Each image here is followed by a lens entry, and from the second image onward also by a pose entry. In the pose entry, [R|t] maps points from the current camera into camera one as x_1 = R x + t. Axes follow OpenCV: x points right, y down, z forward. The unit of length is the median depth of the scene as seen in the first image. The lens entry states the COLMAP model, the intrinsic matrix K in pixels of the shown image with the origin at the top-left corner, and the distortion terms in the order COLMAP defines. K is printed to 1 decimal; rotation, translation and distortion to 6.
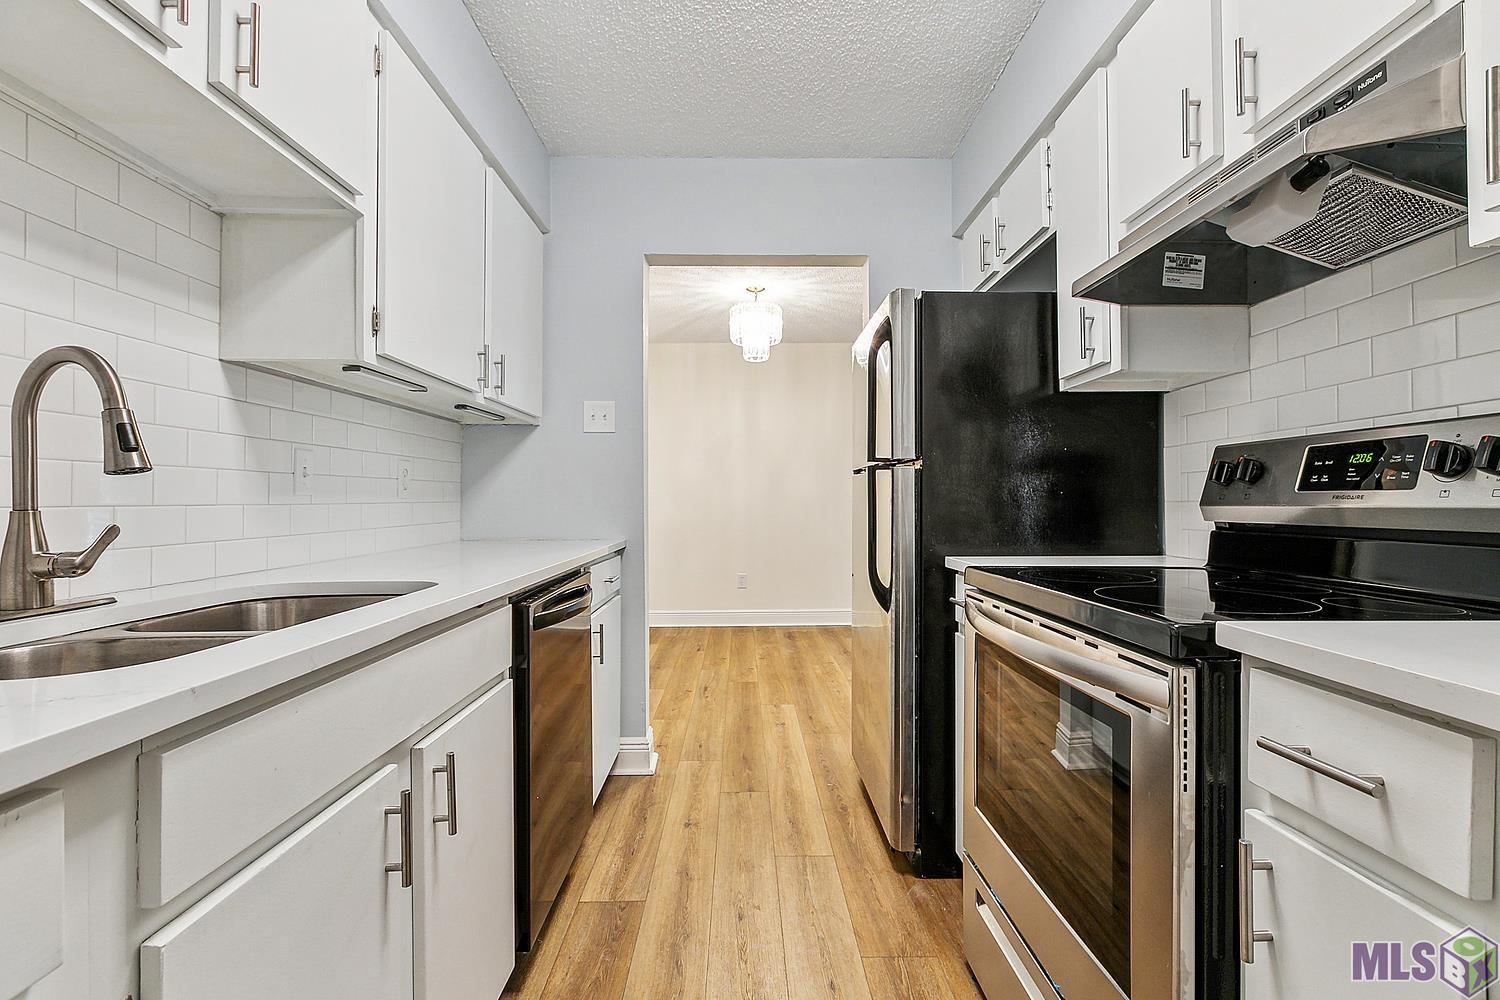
lens RADIAL K [[684.2, 0, 757.4], [0, 684.2, 502.1], [0, 0, 1]] dist [0.003392, 0.000249]
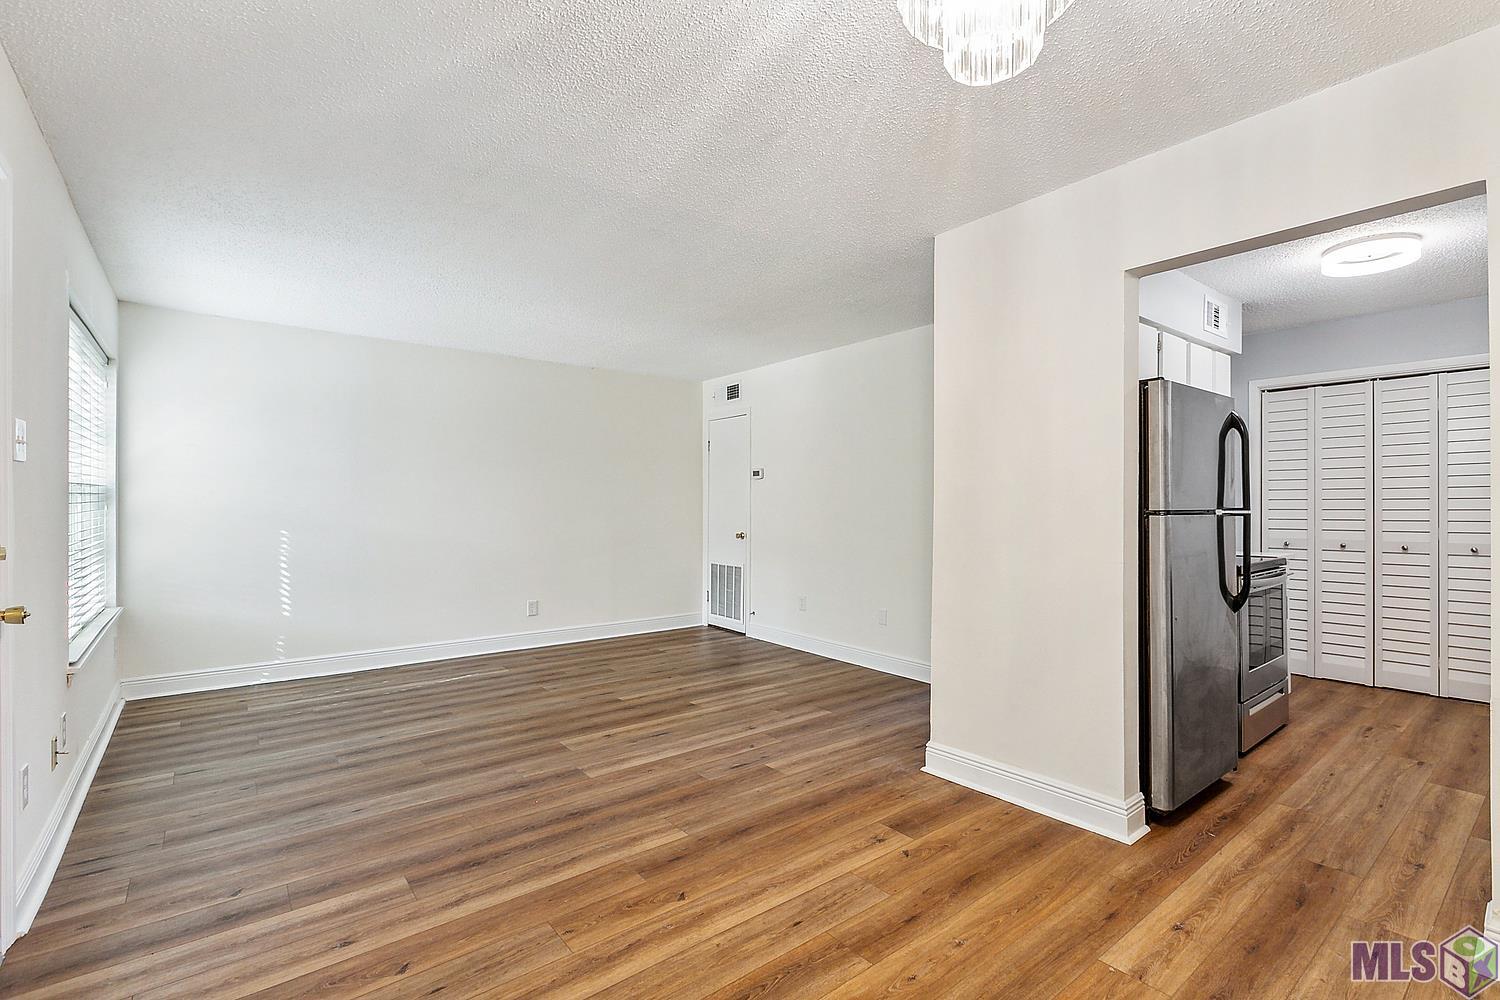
lens RADIAL K [[684.2, 0, 757.4], [0, 684.2, 502.1], [0, 0, 1]] dist [0.003392, 0.000249]
pose [[-0.612036, 0.004978, 0.790814, -0.296916], [0.000238, 0.999981, -0.006111, -0.058936], [-0.790830, -0.003552, -0.612026, 2.310904]]
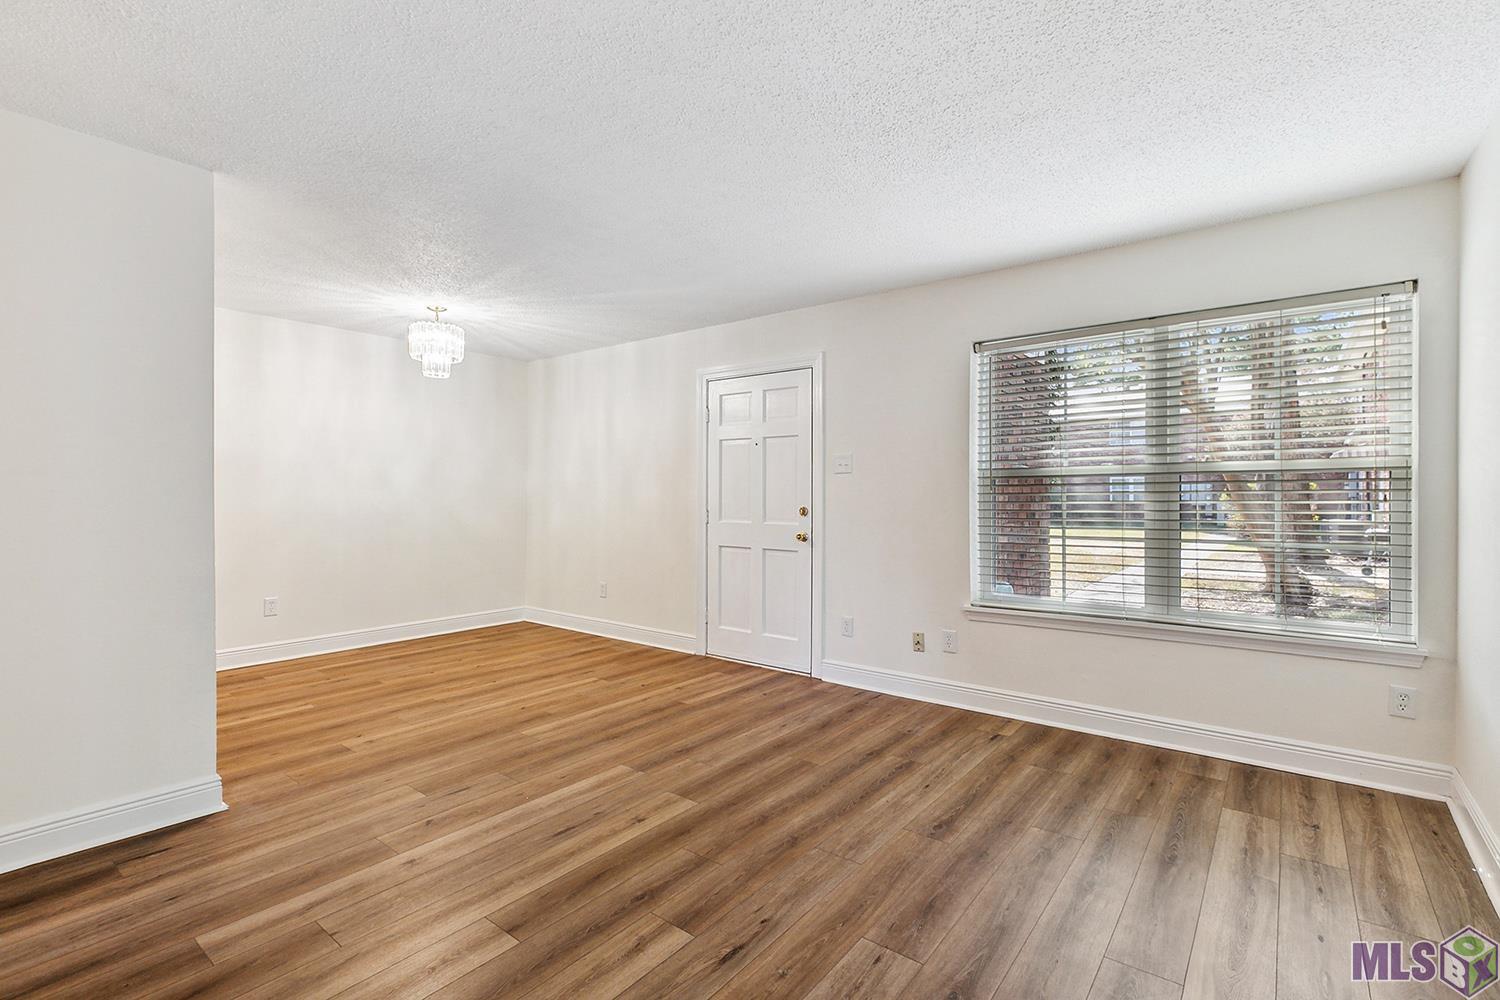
lens RADIAL K [[684.2, 0, 757.4], [0, 684.2, 502.1], [0, 0, 1]] dist [0.003392, 0.000249]
pose [[0.780058, 0.012077, -0.625590, 1.929849], [-0.003746, 0.999886, 0.014632, -0.065800], [0.625696, -0.009070, 0.780015, 0.916428]]
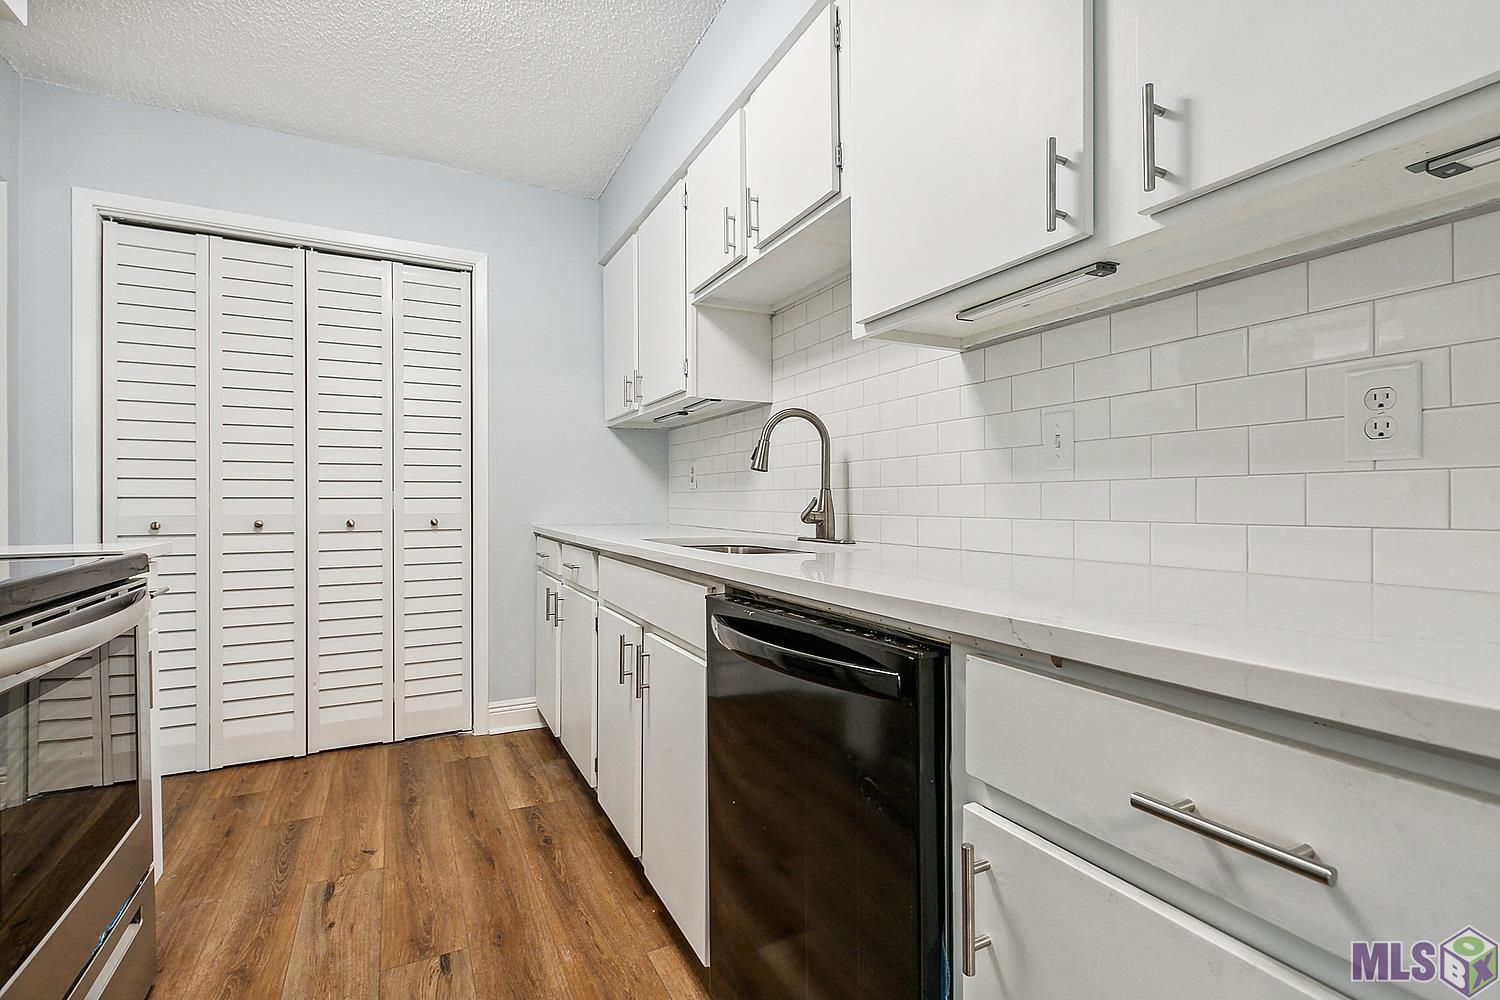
lens RADIAL K [[684.2, 0, 757.4], [0, 684.2, 502.1], [0, 0, 1]] dist [0.003392, 0.000249]
pose [[-0.895405, 0.003376, -0.445239, -0.001223], [0.002695, 0.999994, 0.002162, 0.016911], [0.445244, 0.000736, -0.895409, 1.152005]]
